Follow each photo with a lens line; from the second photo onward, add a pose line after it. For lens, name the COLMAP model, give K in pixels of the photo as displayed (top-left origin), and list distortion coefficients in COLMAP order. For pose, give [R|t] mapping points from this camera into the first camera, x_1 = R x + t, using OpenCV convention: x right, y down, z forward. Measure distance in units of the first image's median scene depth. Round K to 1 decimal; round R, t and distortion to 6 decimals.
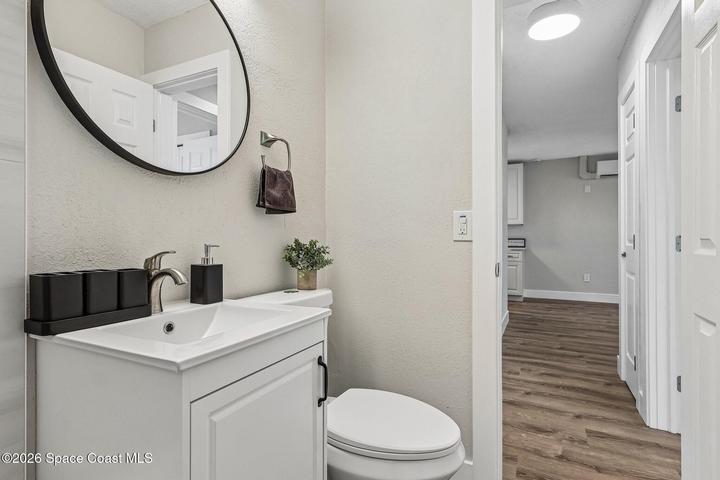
lens RADIAL K [[365.8, 0, 360.0], [0, 365.8, 240.0], [0, 0, 1]] dist [-0.001517, -0.000108]
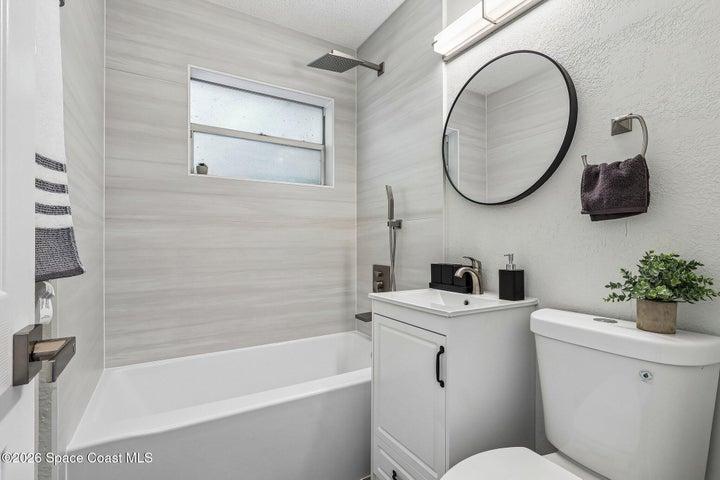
lens RADIAL K [[337.0, 0, 358.0], [0, 337.0, 243.1], [0, 0, 1]] dist [-0.000084, 0.000237]
pose [[-0.547213, -0.003531, -0.836986, 0.869636], [-0.000044, 0.999991, -0.004190, -0.021475], [0.836993, -0.002256, -0.547209, 1.211681]]
